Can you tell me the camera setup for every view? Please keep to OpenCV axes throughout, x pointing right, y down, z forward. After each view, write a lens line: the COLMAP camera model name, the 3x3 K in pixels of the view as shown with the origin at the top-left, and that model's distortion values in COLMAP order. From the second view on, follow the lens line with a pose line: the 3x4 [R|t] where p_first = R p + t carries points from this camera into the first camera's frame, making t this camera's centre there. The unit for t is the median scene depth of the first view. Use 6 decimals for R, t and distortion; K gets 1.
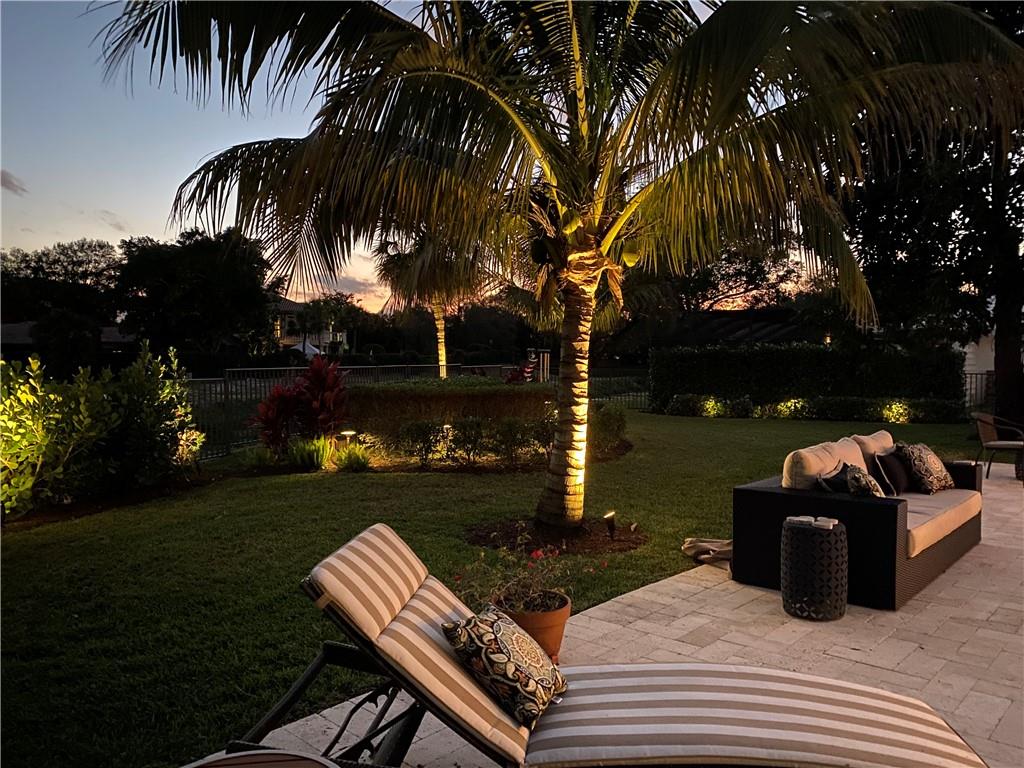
lens RADIAL K [[779.0, 0, 511.4], [0, 779.0, 386.3], [0, 0, 1]] dist [0.012654, -0.000451]
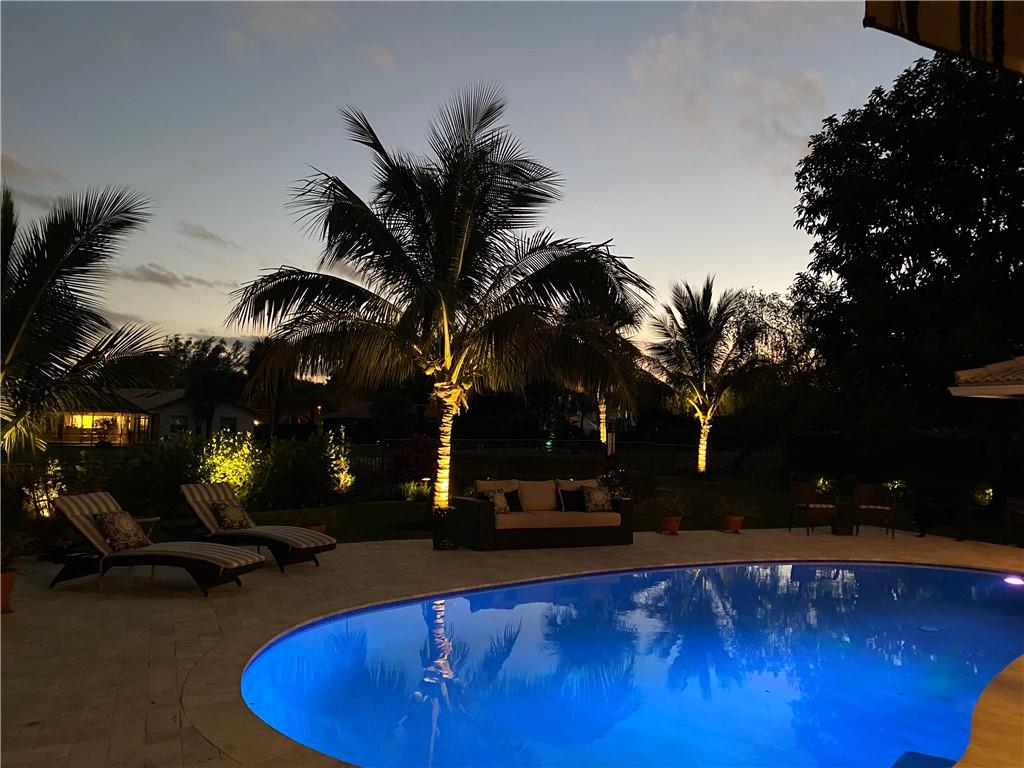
lens RADIAL K [[779.0, 0, 512.8], [0, 779.0, 383.5], [0, 0, 1]] dist [0.012654, -0.000451]
pose [[0.915487, -0.009202, -0.402242, 1.048331], [-0.031355, 0.995066, -0.094126, 0.013156], [0.401123, 0.098783, 0.910682, -0.741966]]
